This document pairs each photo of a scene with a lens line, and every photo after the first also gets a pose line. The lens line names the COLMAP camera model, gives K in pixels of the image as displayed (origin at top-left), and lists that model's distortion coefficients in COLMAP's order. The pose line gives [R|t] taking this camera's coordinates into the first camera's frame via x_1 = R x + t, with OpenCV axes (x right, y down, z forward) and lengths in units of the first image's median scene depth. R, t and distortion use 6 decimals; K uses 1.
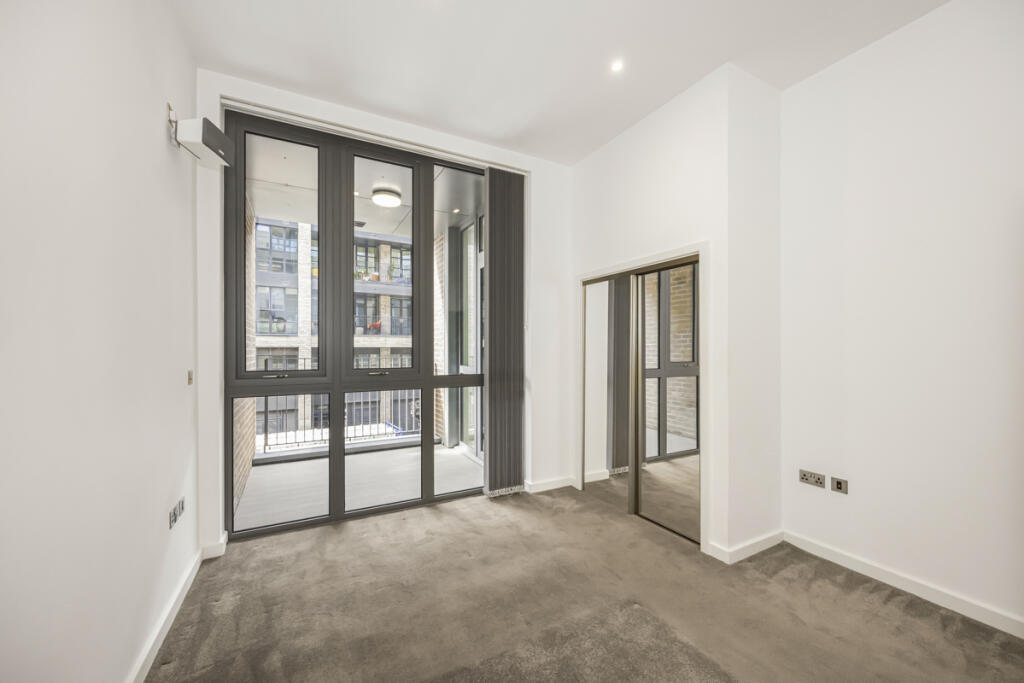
lens RADIAL K [[396.2, 0, 513.2], [0, 396.2, 348.4], [0, 0, 1]] dist [0.000020, -0.000546]
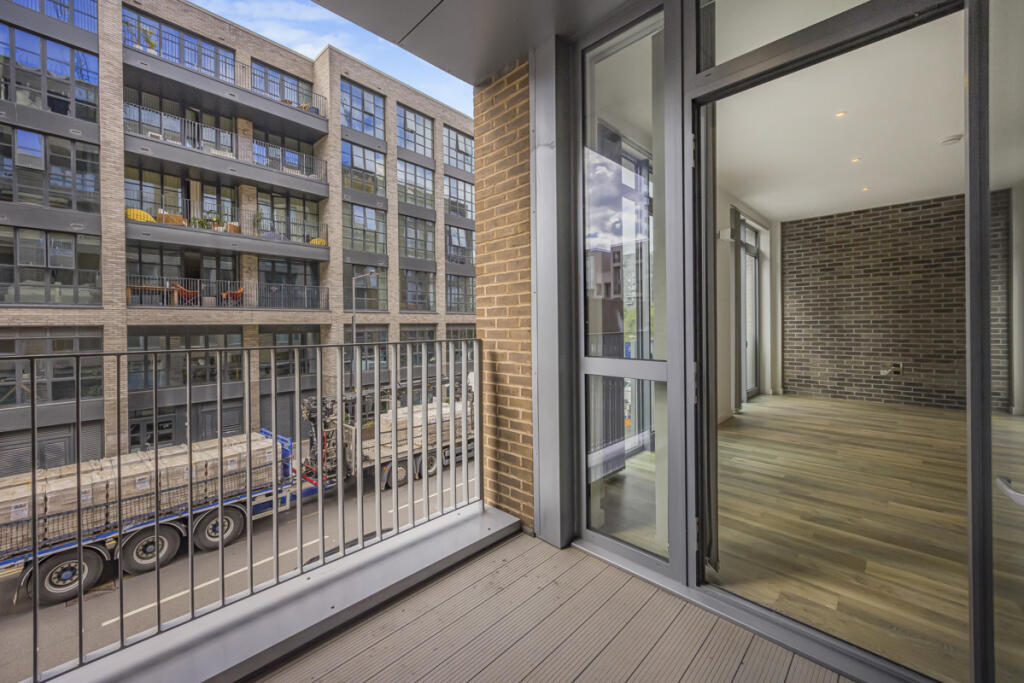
lens RADIAL K [[396.2, 0, 509.2], [0, 396.2, 326.8], [0, 0, 1]] dist [0.000020, -0.000546]
pose [[0.953950, -0.014202, 0.299631, -0.085038], [0.011970, 0.999885, 0.009283, 0.000854], [-0.299728, -0.005269, 0.954010, 0.149784]]
